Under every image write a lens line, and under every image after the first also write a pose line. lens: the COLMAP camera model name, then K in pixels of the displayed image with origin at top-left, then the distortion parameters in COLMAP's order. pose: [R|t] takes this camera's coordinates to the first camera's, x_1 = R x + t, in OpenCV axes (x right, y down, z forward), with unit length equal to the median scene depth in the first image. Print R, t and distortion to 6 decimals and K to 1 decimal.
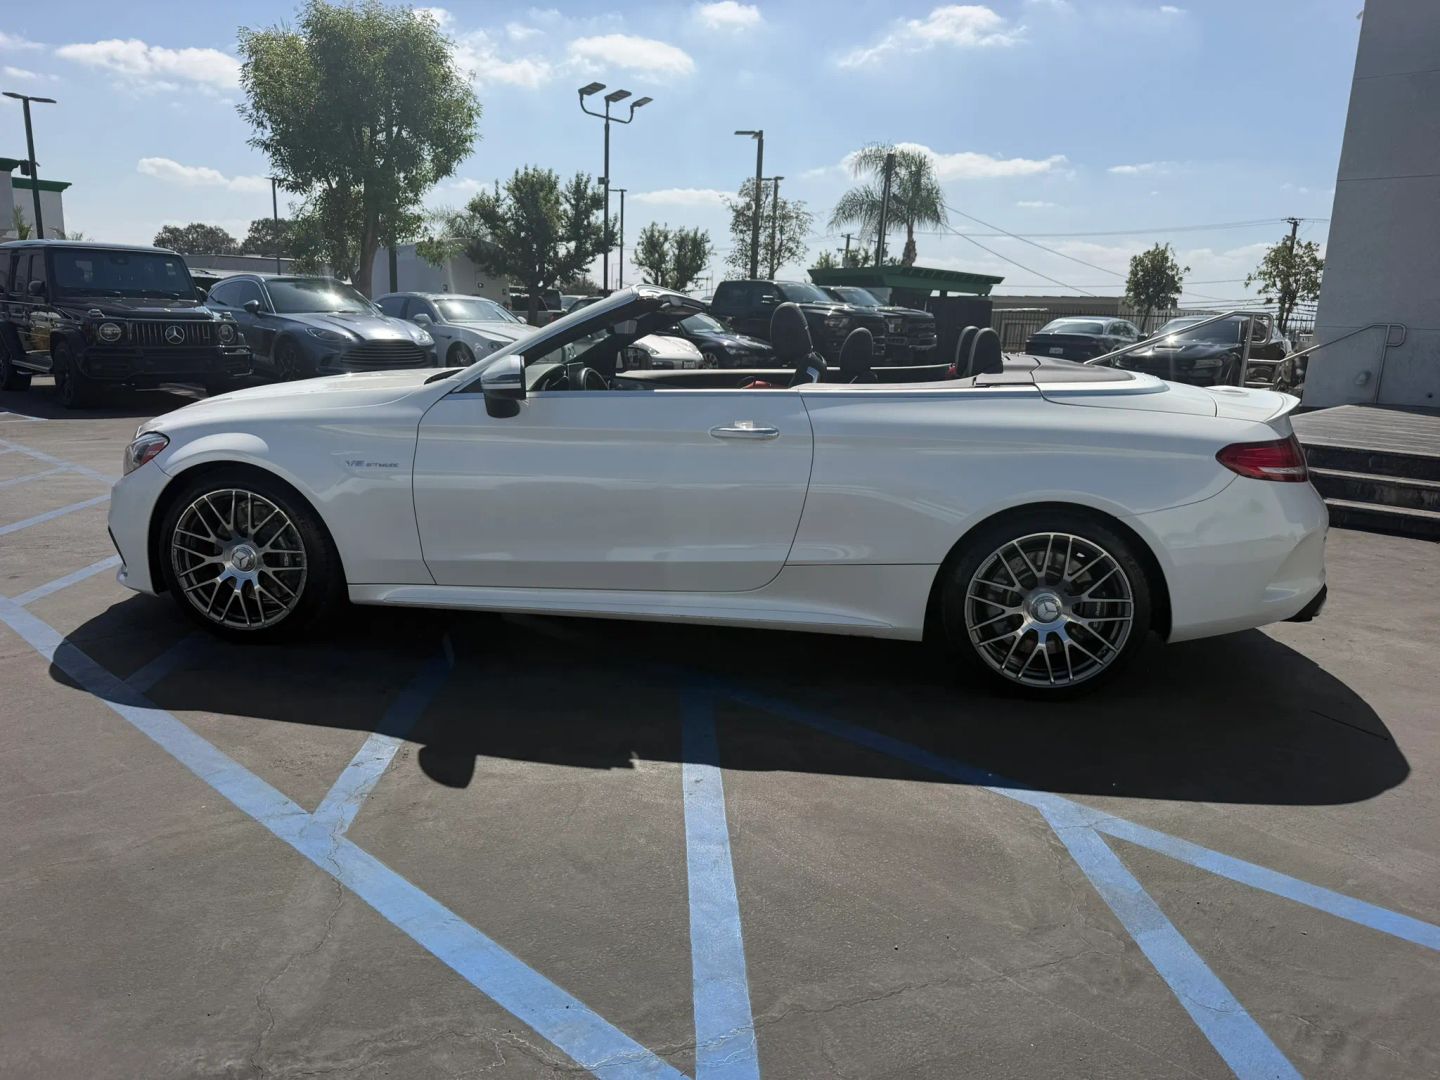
lens RADIAL K [[1042.1, 0, 721.8], [0, 1042.1, 545.5], [0, 0, 1]] dist [0.014200, -0.008487]
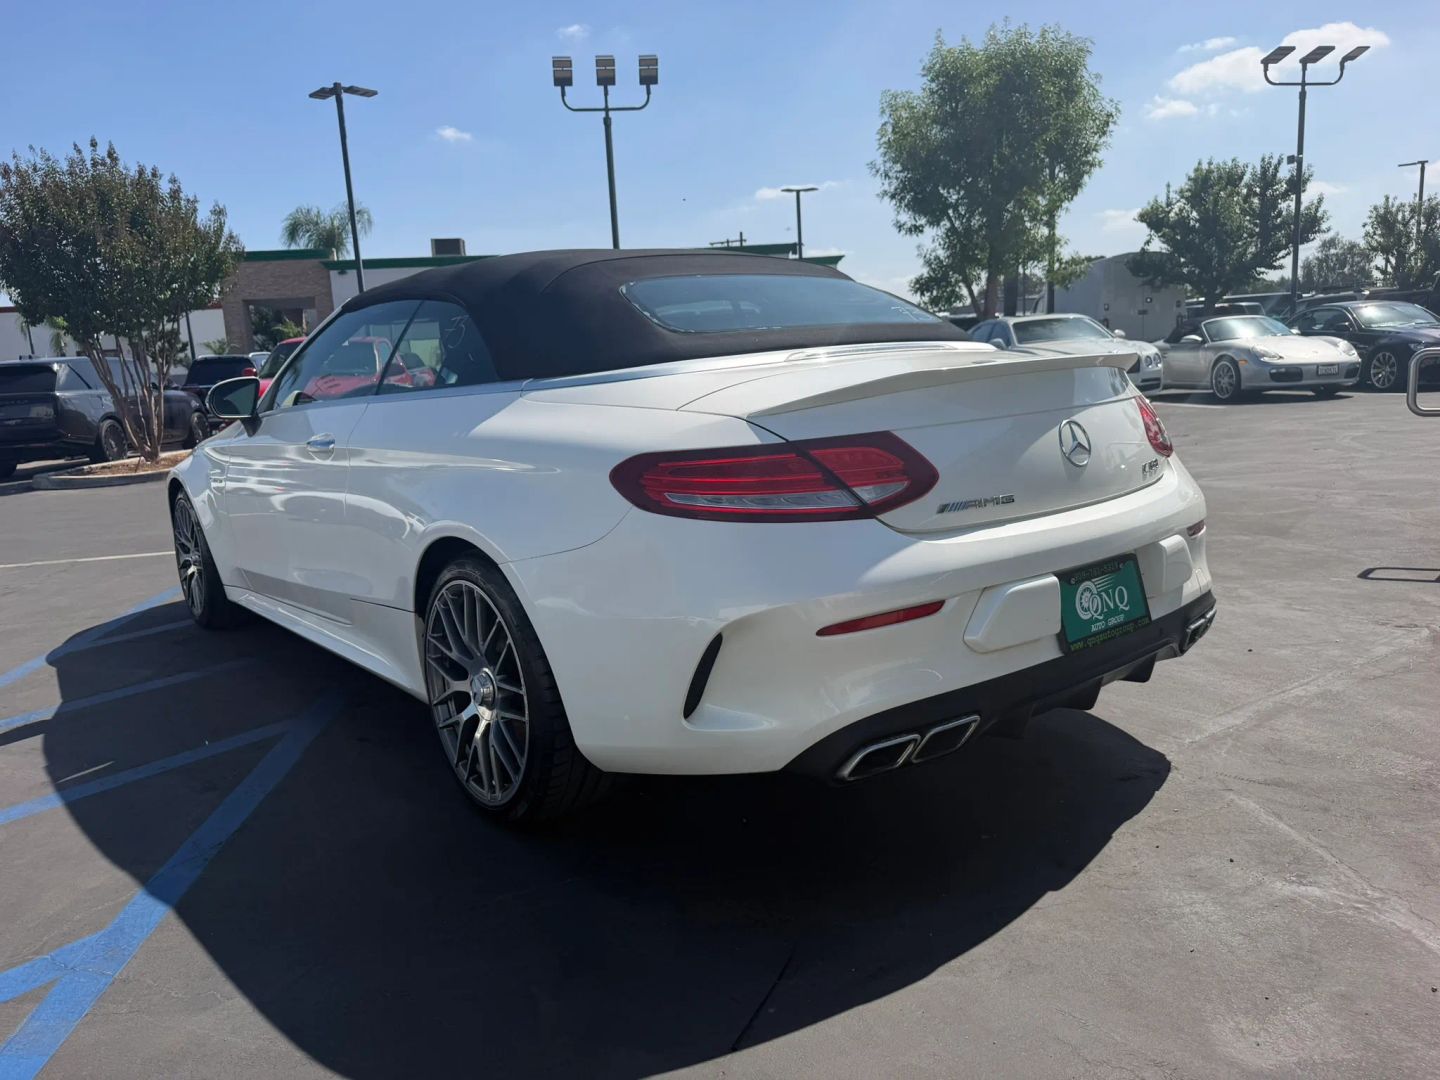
lens RADIAL K [[1054.1, 0, 724.5], [0, 1054.1, 535.2], [0, 0, 1]] dist [0.006096, -0.007976]
pose [[0.740256, 0.032019, -0.671562, 0.126964], [-0.059262, 0.998085, -0.017737, -0.004981], [0.669708, 0.052928, 0.740736, 0.079965]]
